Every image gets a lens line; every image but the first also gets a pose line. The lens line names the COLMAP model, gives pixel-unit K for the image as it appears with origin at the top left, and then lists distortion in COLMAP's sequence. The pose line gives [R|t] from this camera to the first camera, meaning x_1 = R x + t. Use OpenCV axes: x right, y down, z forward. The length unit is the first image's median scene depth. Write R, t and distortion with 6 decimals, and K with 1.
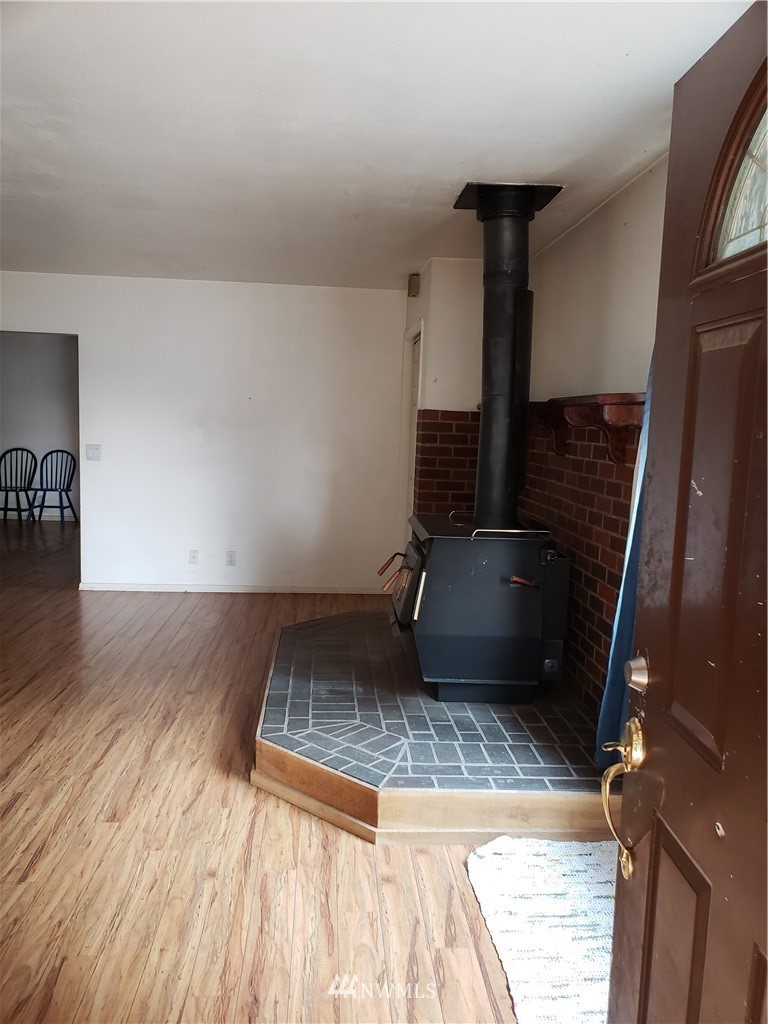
lens RADIAL K [[791.9, 0, 384.0], [0, 791.9, 512.0], [0, 0, 1]] dist [0.011257, 0.008663]
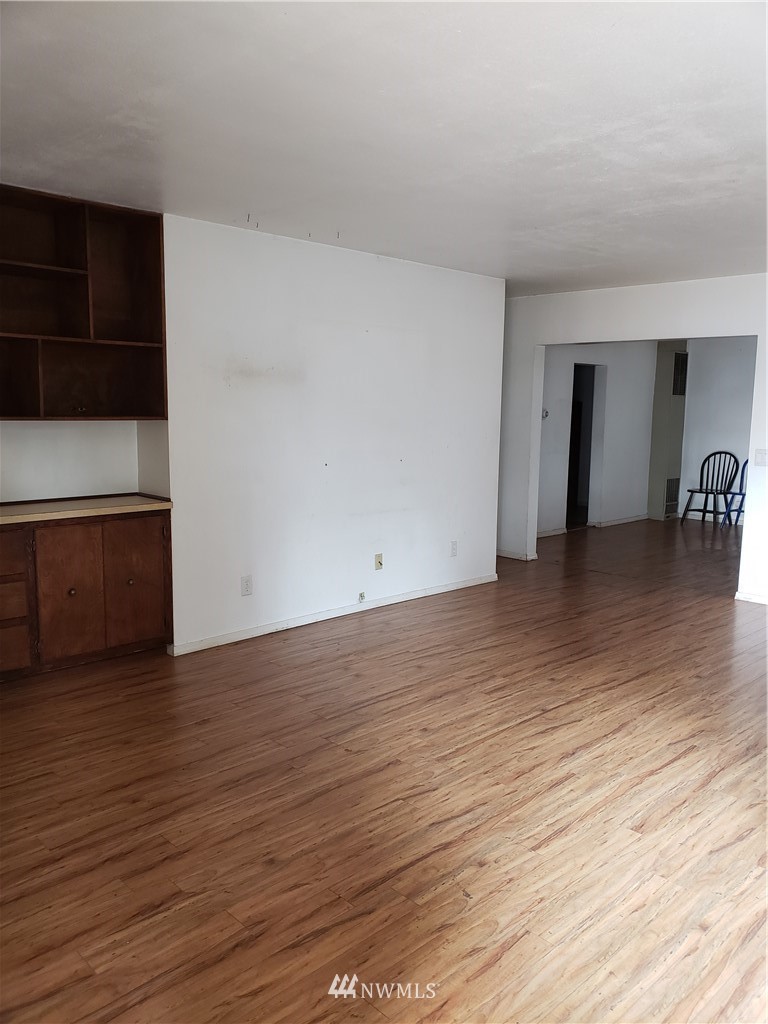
lens RADIAL K [[791.9, 0, 384.0], [0, 791.9, 512.0], [0, 0, 1]] dist [0.011257, 0.008663]
pose [[0.651249, 0.071357, -0.755502, 0.157805], [-0.074362, 0.996779, 0.030046, -0.011783], [0.755212, 0.036613, 0.654457, 0.092243]]
